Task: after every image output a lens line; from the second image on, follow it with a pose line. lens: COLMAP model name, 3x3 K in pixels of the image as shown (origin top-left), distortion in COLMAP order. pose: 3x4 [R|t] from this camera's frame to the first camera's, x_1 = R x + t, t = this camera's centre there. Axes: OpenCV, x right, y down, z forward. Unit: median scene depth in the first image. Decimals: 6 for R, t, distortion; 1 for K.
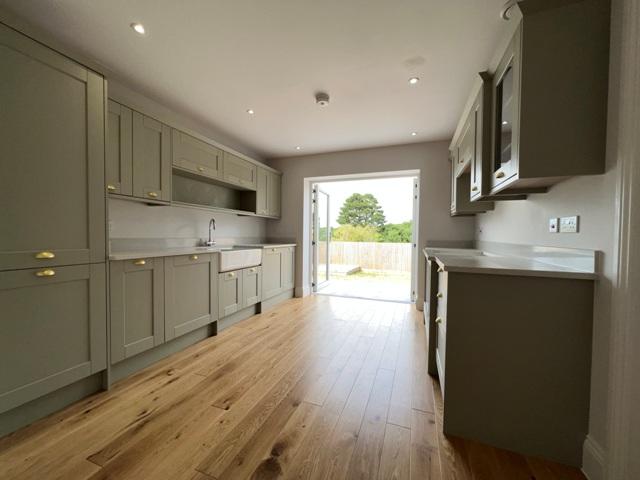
lens RADIAL K [[254.6, 0, 320.0], [0, 254.6, 240.0], [0, 0, 1]] dist [0.001105, 0.000165]
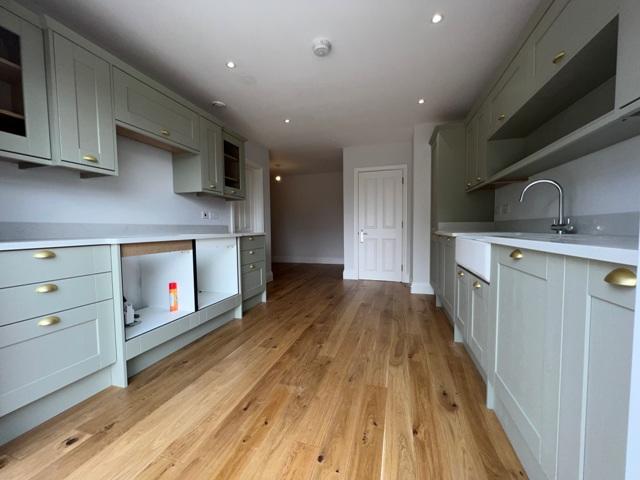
lens RADIAL K [[254.6, 0, 320.0], [0, 254.6, 240.0], [0, 0, 1]] dist [0.001105, 0.000165]
pose [[-0.997529, 0.001988, -0.070230, 0.070956], [-0.002704, 0.997773, 0.066653, 0.005036], [0.070206, 0.066678, -0.995302, 1.759886]]
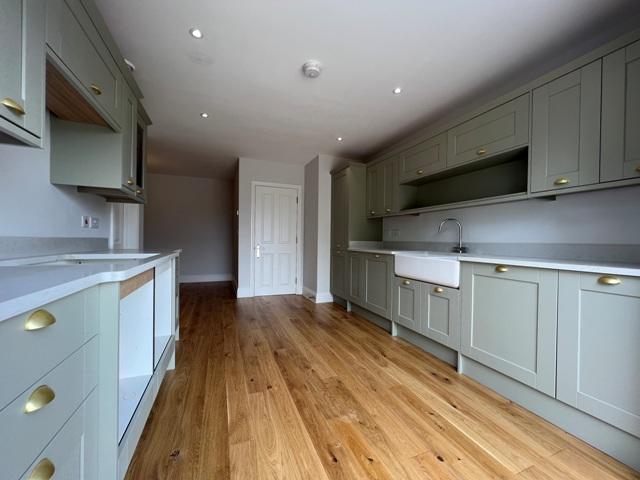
lens RADIAL K [[254.6, 0, 320.0], [0, 254.6, 240.0], [0, 0, 1]] dist [0.001105, 0.000165]
pose [[-0.736339, -0.021972, -0.676255, 0.512575], [-0.037174, 0.999277, 0.008009, -0.008414], [0.675590, 0.031036, -0.736624, 1.561379]]
